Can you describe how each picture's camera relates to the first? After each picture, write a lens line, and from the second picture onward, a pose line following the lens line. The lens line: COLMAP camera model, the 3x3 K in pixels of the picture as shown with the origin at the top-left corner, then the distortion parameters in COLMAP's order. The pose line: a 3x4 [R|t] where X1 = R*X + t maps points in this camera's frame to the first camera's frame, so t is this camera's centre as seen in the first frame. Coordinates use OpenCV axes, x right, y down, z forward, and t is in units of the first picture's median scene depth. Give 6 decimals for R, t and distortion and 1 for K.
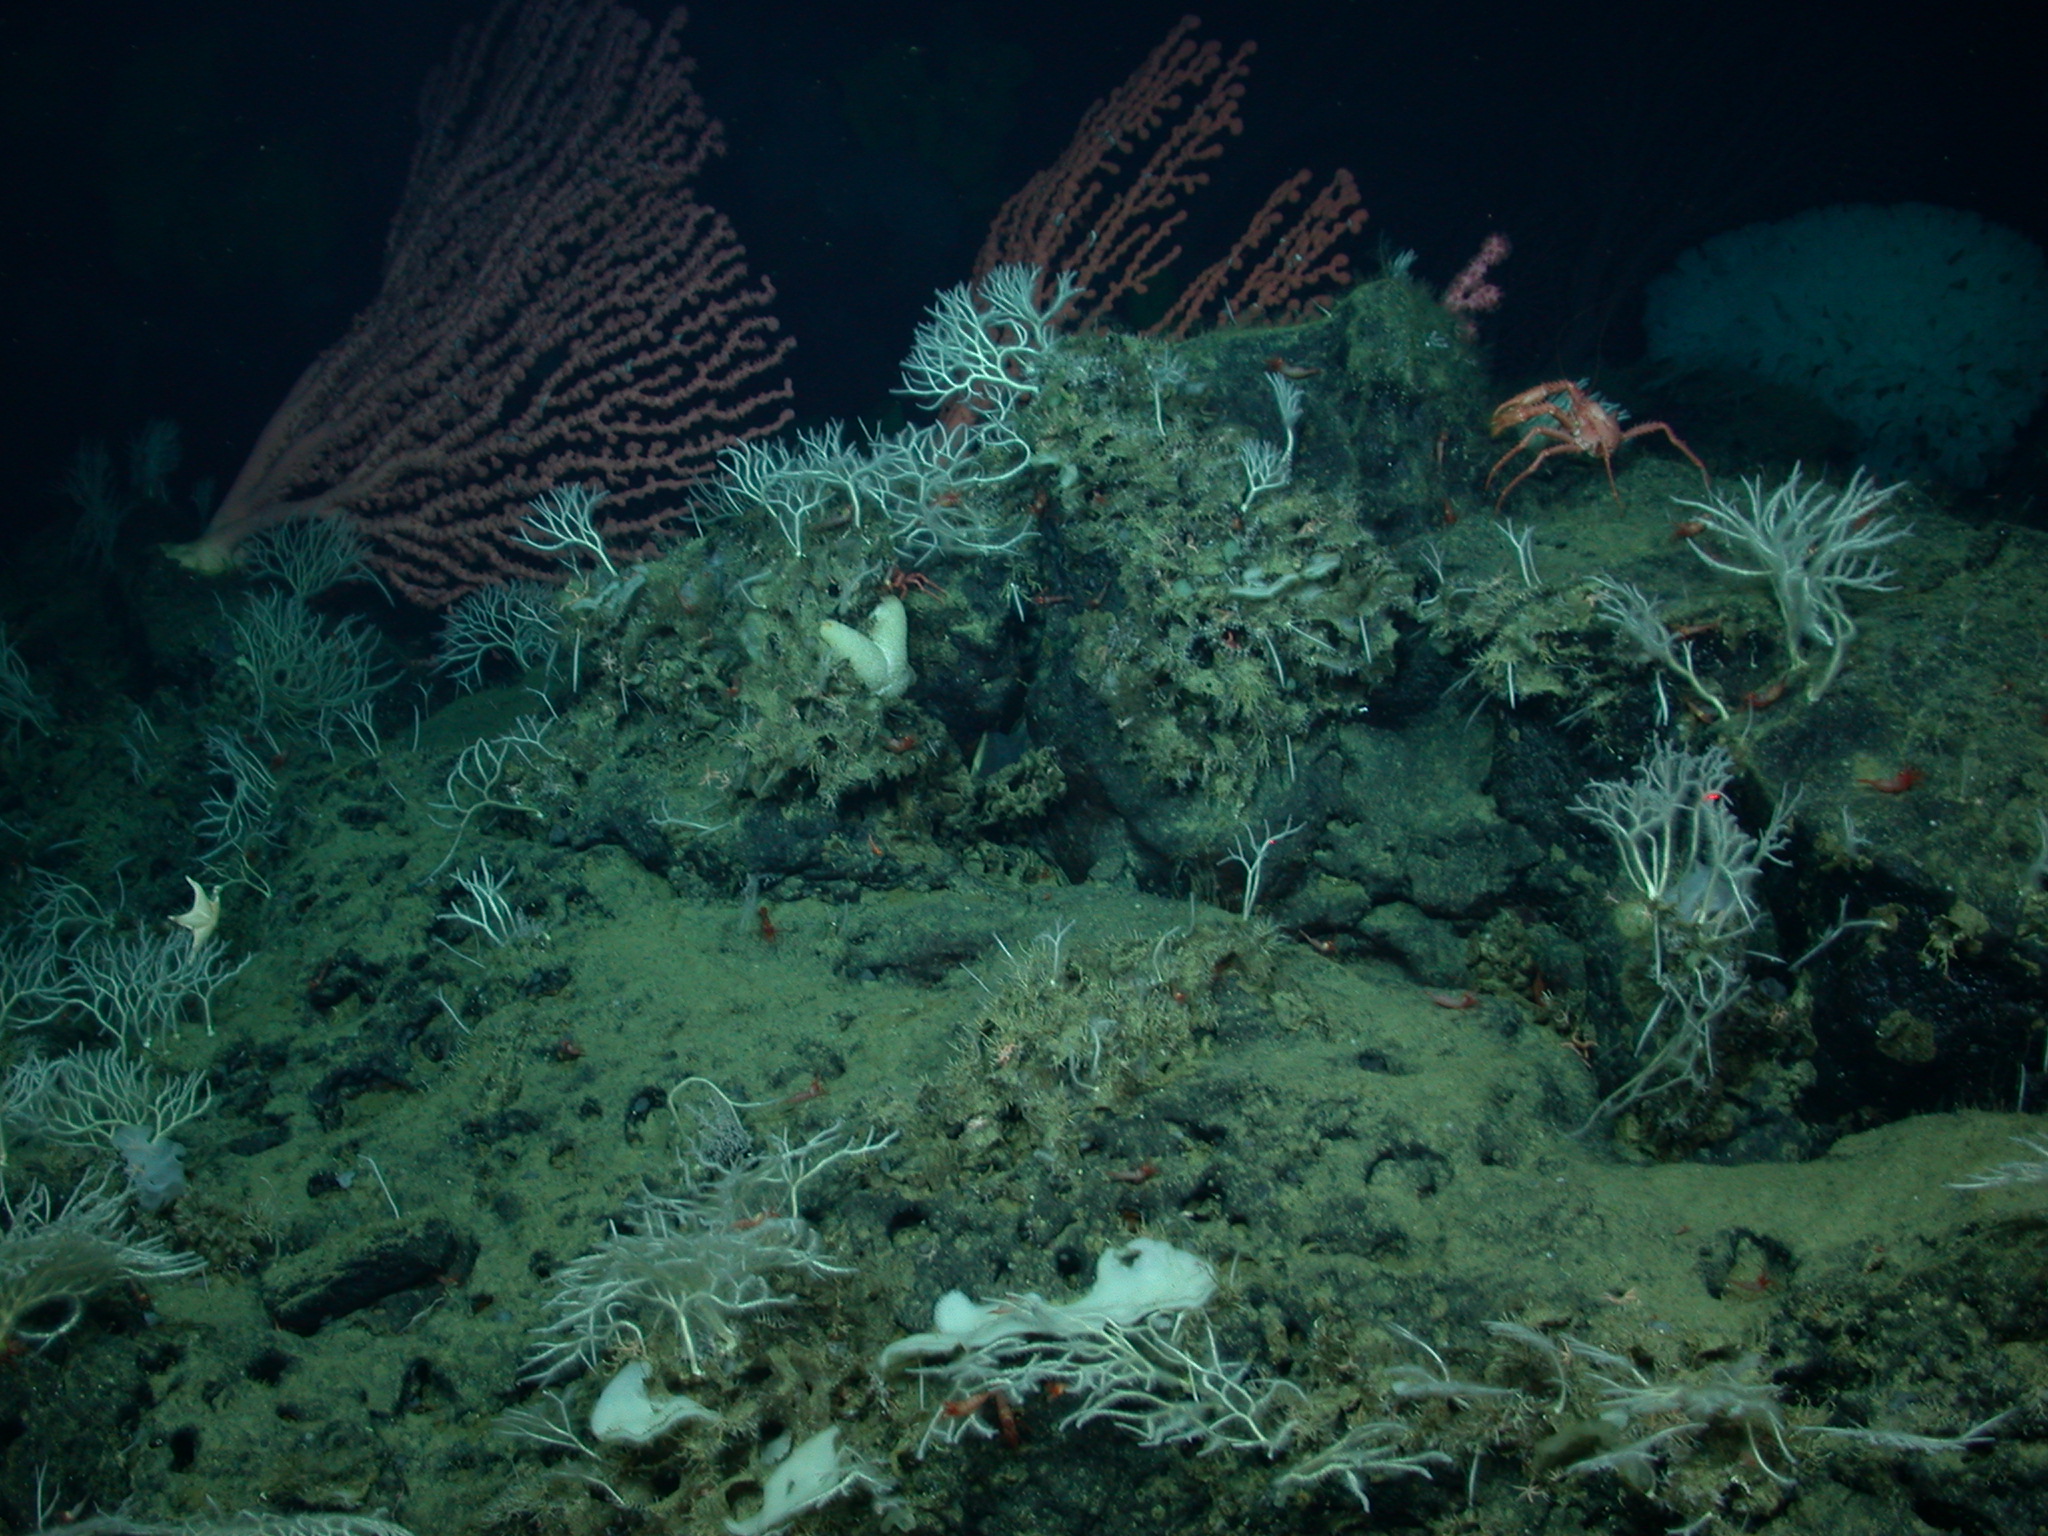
lens RADIAL K [[2655.7, 0, 1024.0], [0, 2655.7, 768.0], [0, 0, 1]] dist [-0.121735, -0.129765]
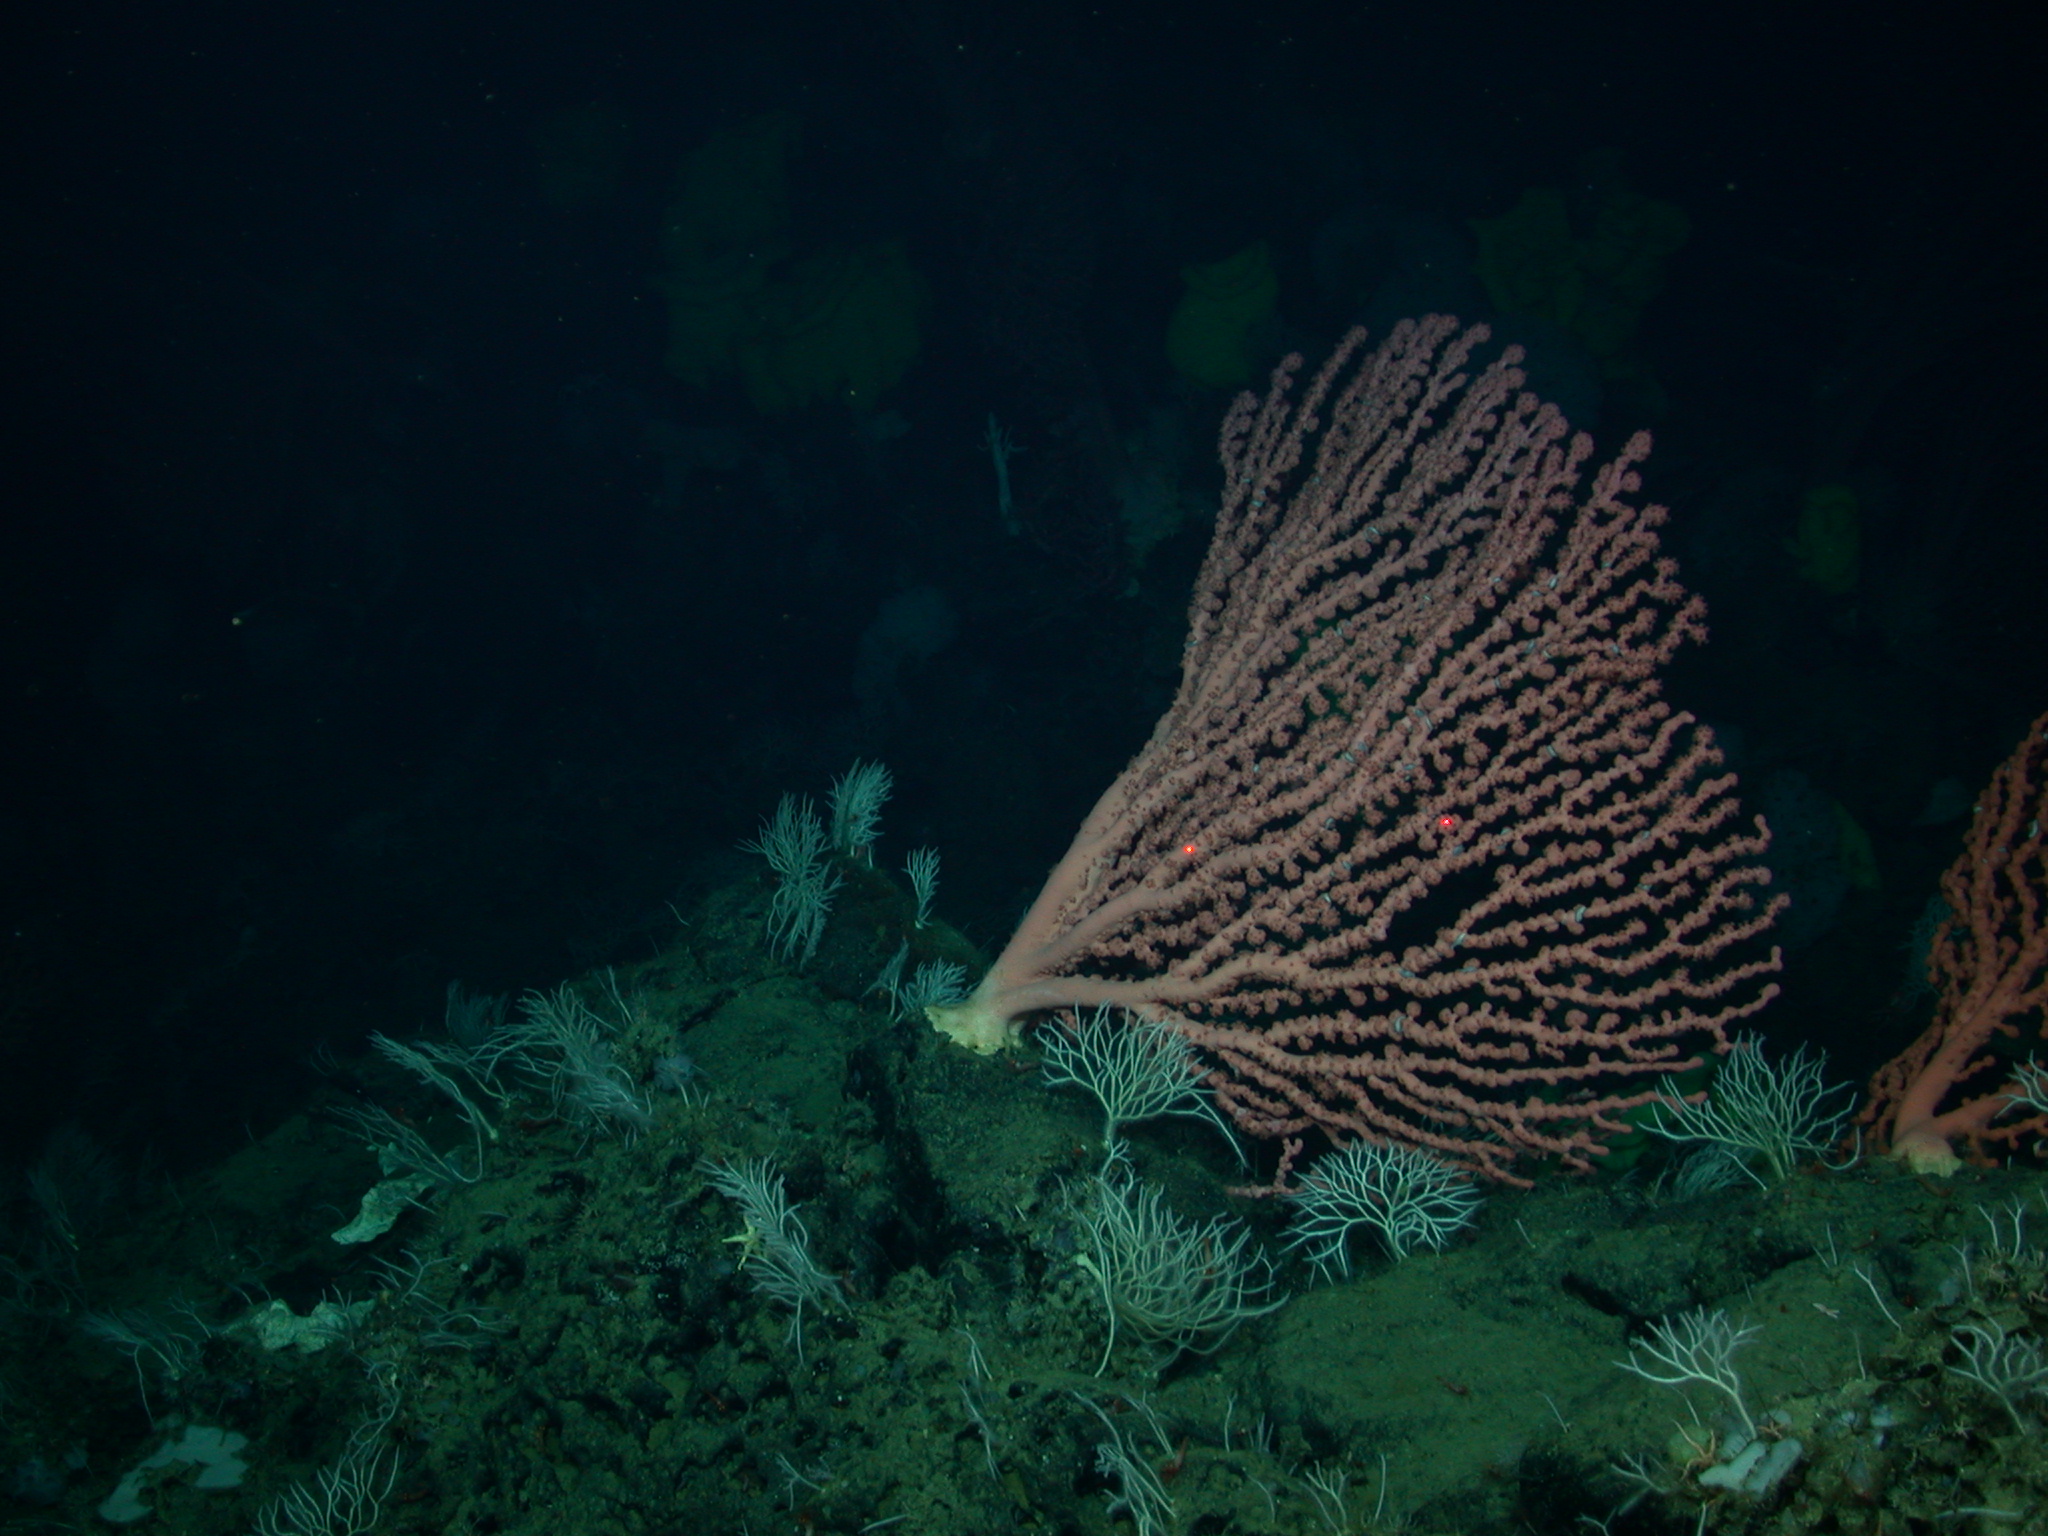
lens RADIAL K [[2655.7, 0, 1024.0], [0, 2655.7, 768.0], [0, 0, 1]] dist [-0.121735, -0.129765]
pose [[0.987465, 0.082064, -0.134831, -0.210064], [-0.080330, 0.996601, 0.018263, -0.196330], [0.135871, -0.007203, 0.990700, 0.186917]]
